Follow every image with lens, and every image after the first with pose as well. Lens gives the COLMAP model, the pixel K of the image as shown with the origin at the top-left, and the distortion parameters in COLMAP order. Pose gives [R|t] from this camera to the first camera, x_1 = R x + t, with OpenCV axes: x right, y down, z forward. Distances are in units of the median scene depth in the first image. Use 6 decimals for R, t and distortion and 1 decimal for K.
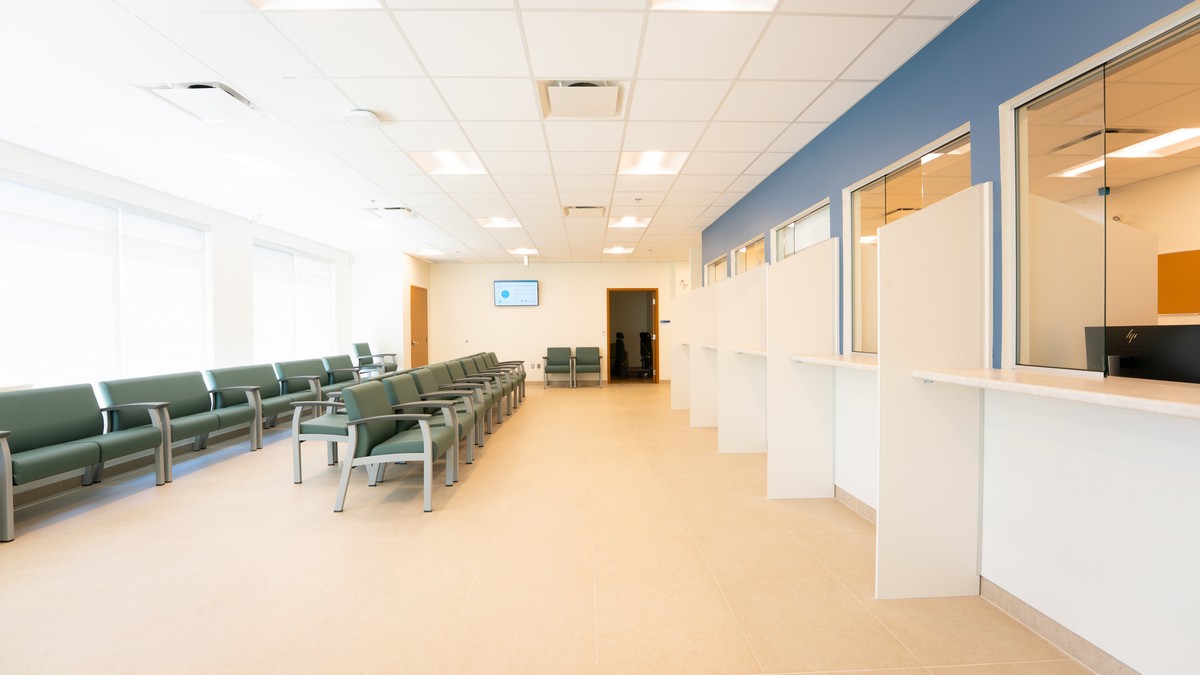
lens RADIAL K [[503.3, 0, 602.0], [0, 503.3, 335.1], [0, 0, 1]] dist [-0.000583, -0.000108]
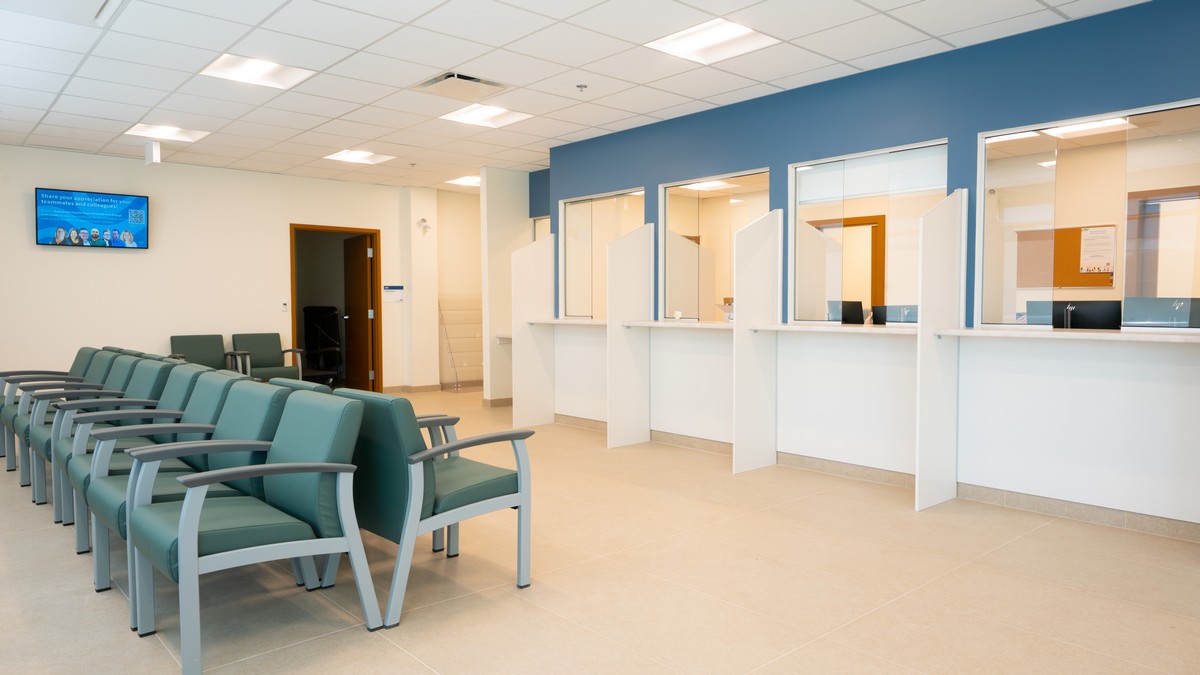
lens RADIAL K [[796.0, 0, 599.3], [0, 796.0, 337.9], [0, 0, 1]] dist [0.007760, 0.000501]
pose [[0.773446, -0.020778, 0.633521, -0.280586], [0.003569, 0.999589, 0.028428, 0.006547], [-0.633852, -0.019726, 0.773203, 0.125970]]
